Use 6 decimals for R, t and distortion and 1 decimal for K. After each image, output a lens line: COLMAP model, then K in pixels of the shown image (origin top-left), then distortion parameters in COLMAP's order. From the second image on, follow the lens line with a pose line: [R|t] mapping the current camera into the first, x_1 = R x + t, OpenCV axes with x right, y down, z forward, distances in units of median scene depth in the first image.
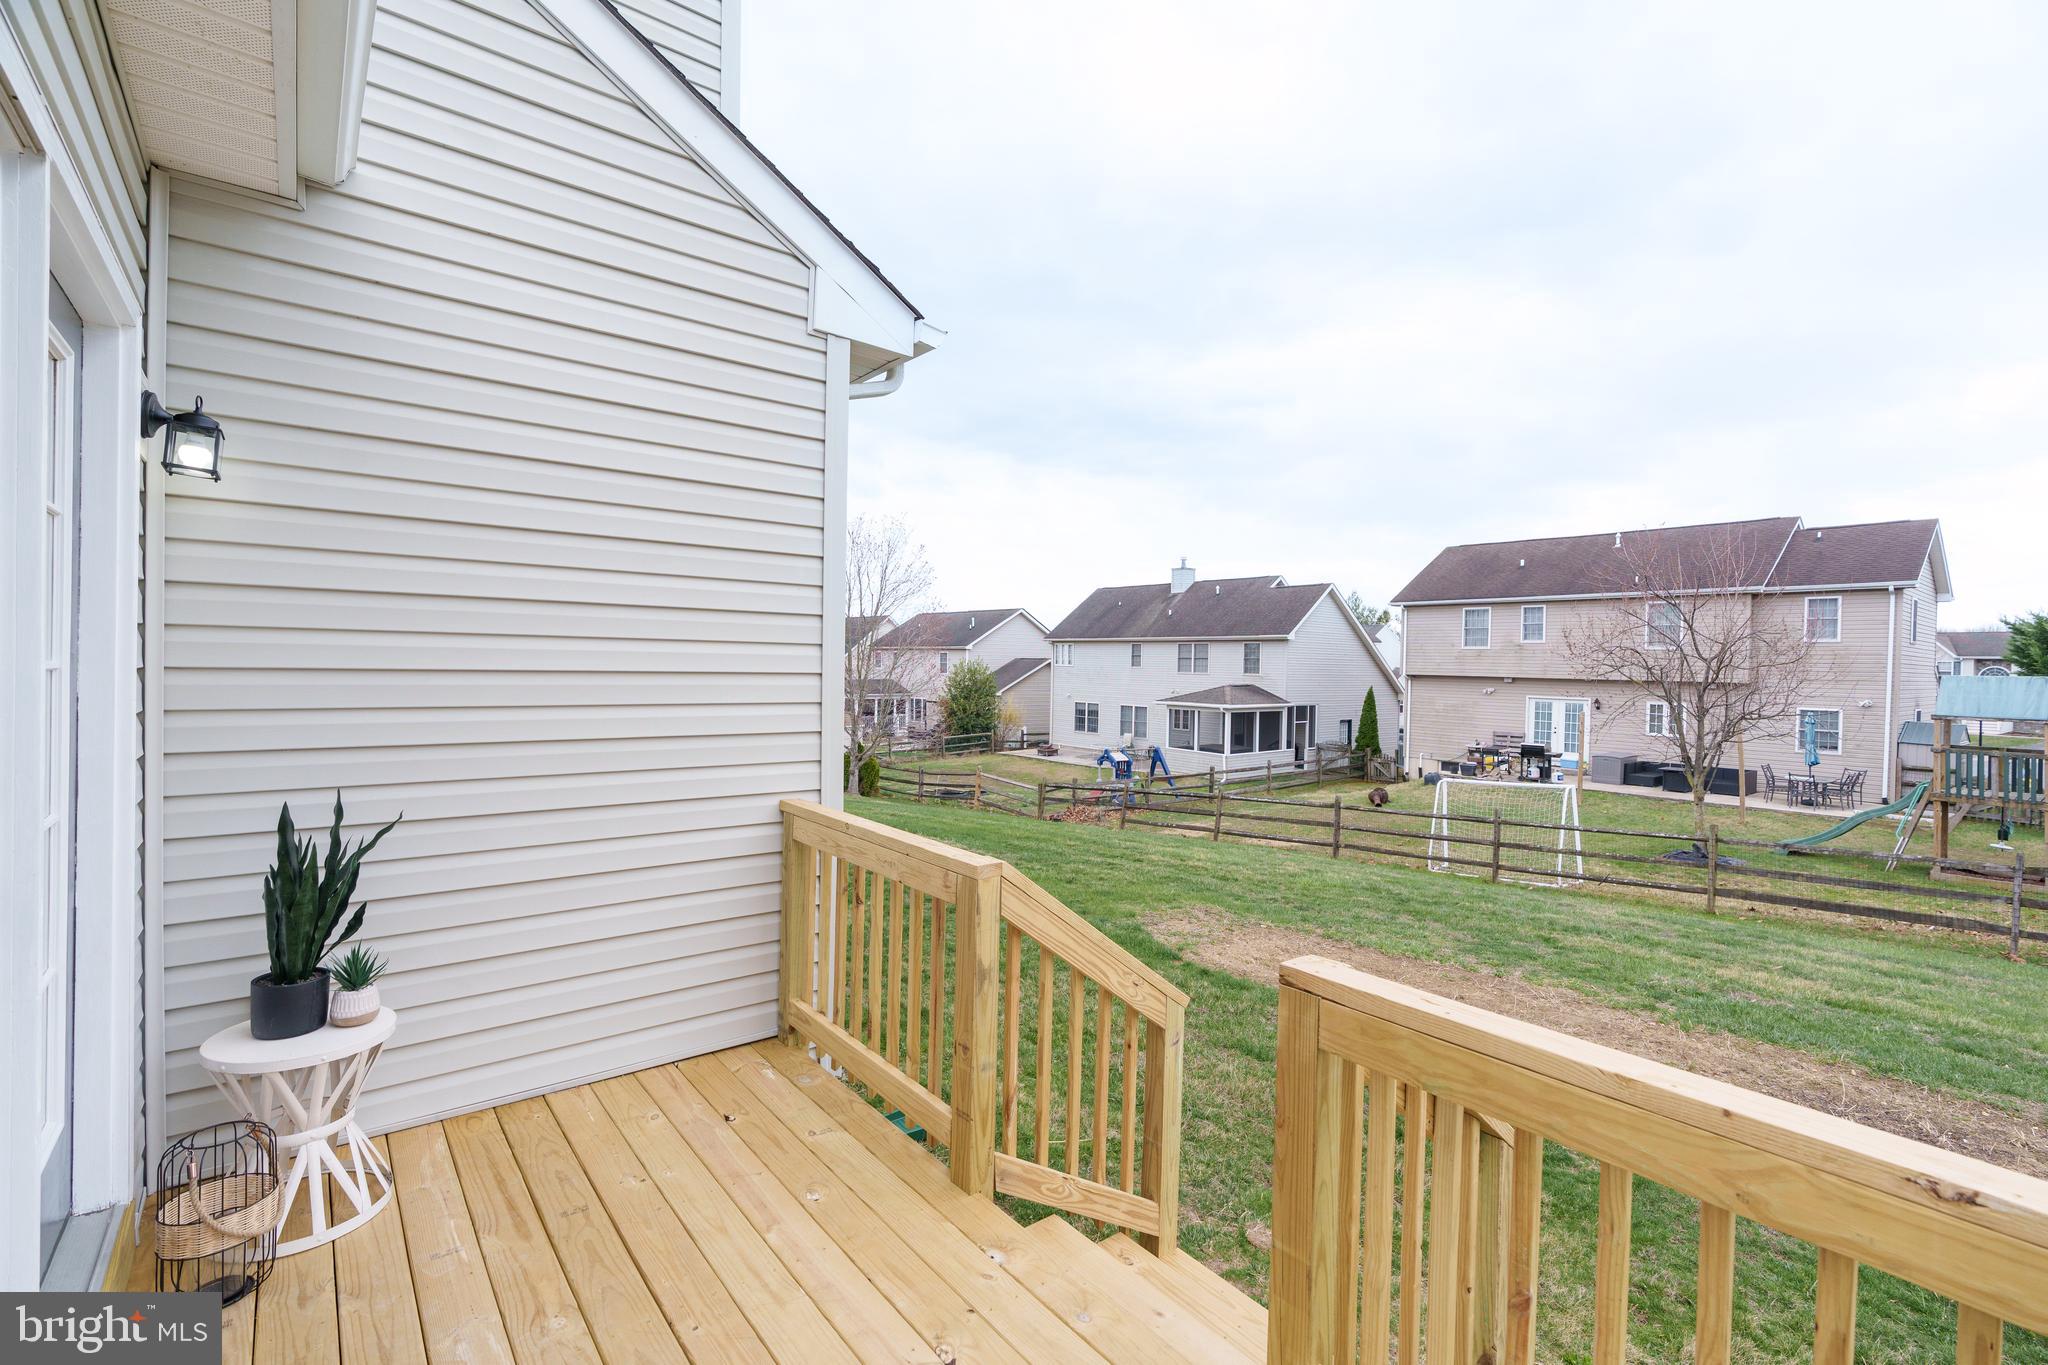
lens RADIAL K [[916.5, 0, 1021.1], [0, 916.5, 673.6], [0, 0, 1]] dist [-0.008772, 0.000095]
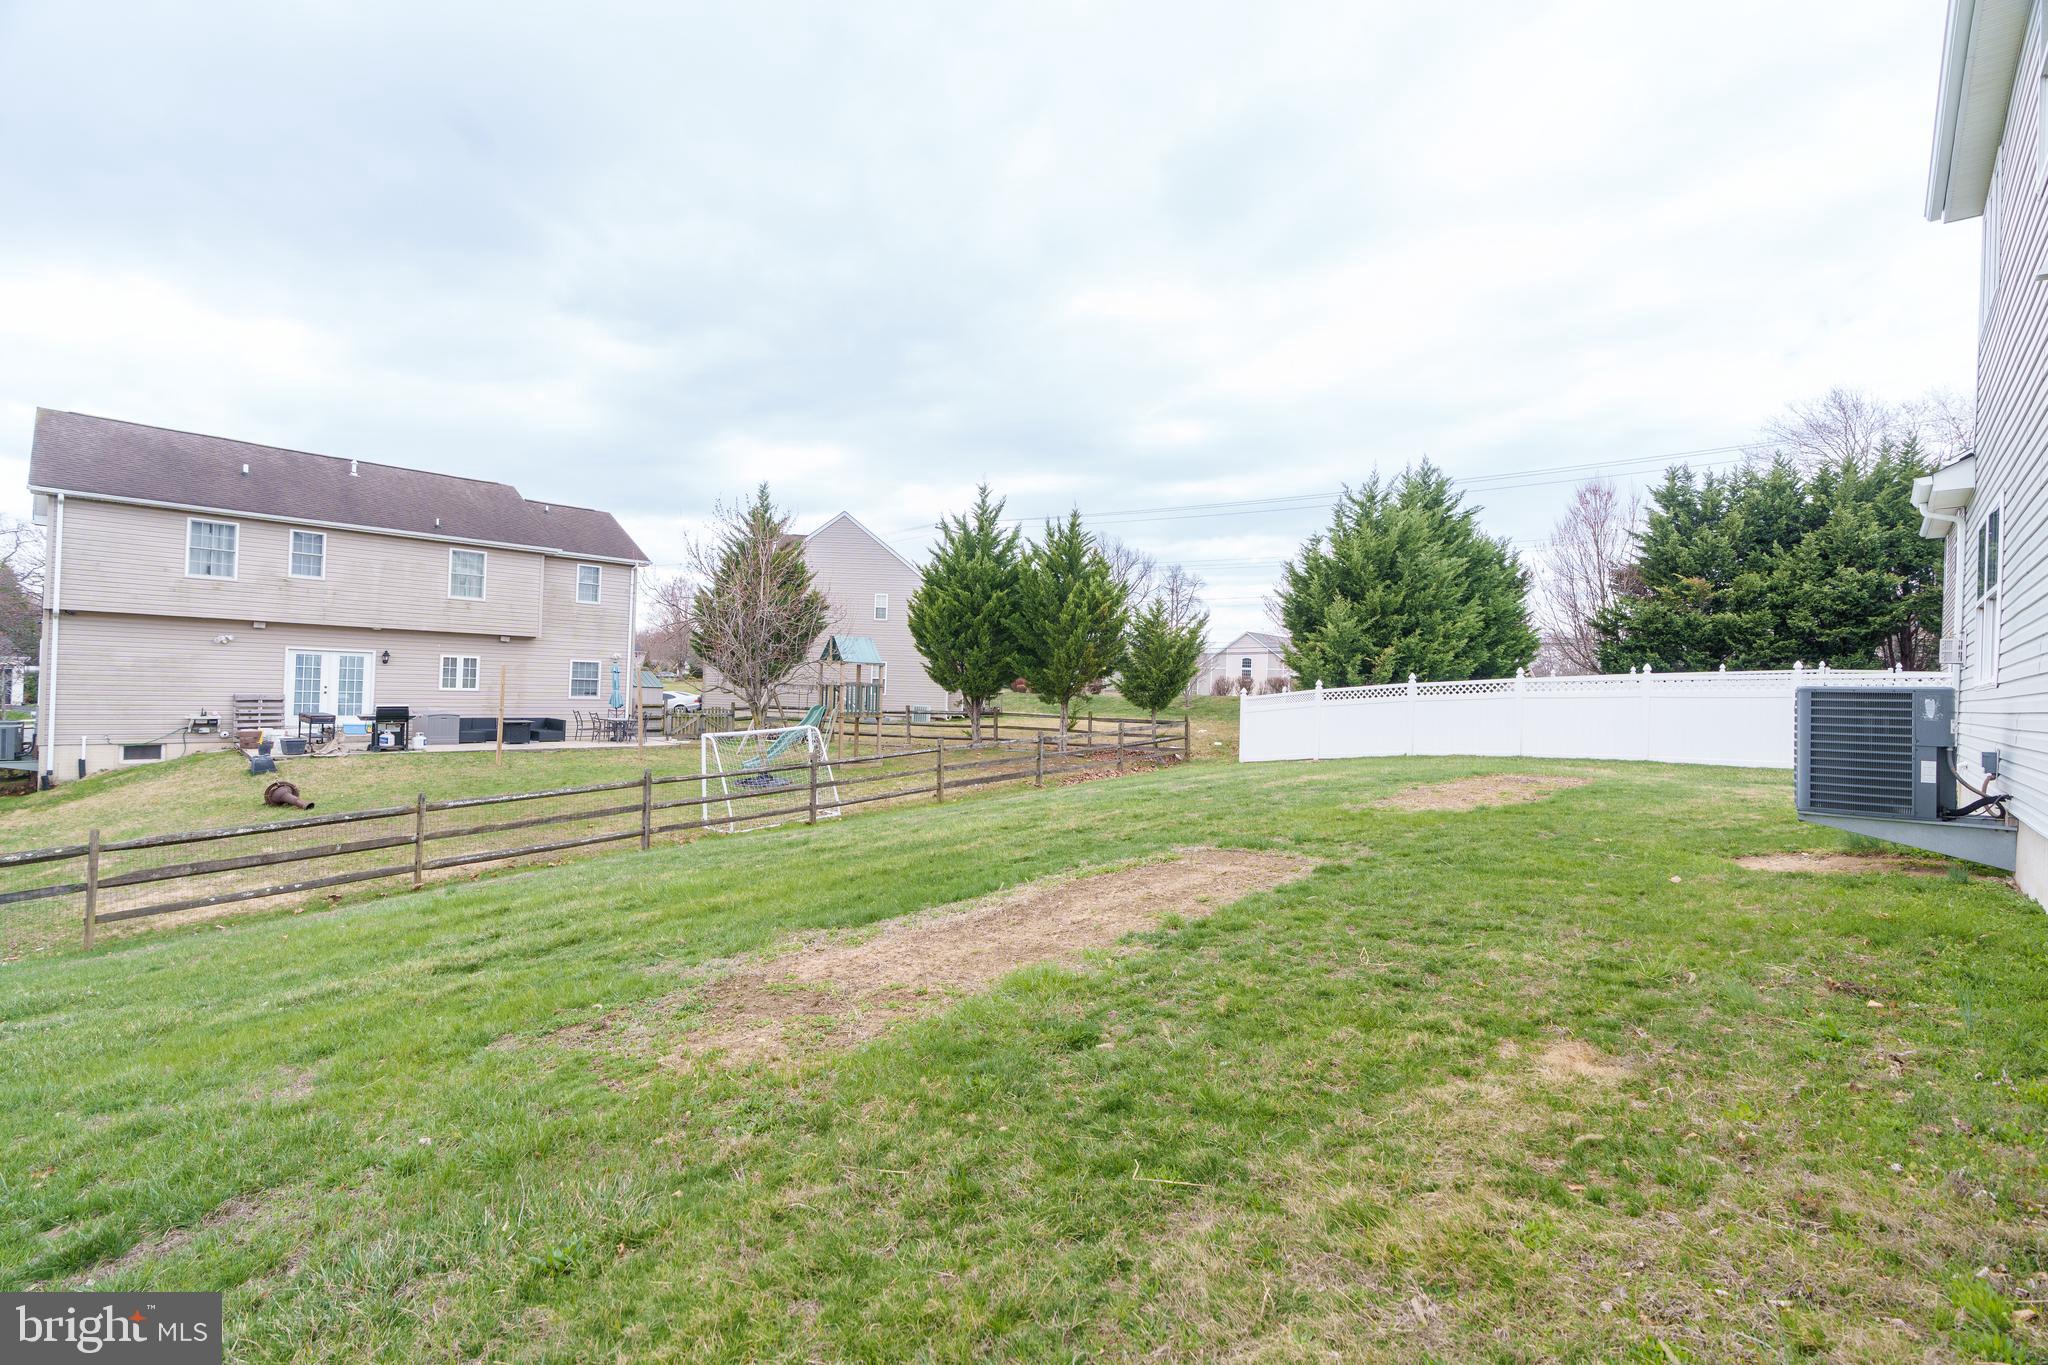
lens RADIAL K [[916.5, 0, 1021.1], [0, 916.5, 673.6], [0, 0, 1]] dist [-0.008772, 0.000095]
pose [[-0.149606, -0.015424, 0.988625, -0.312813], [-0.026608, 0.999579, 0.011568, 0.022776], [-0.988388, -0.024575, -0.149953, 0.530639]]
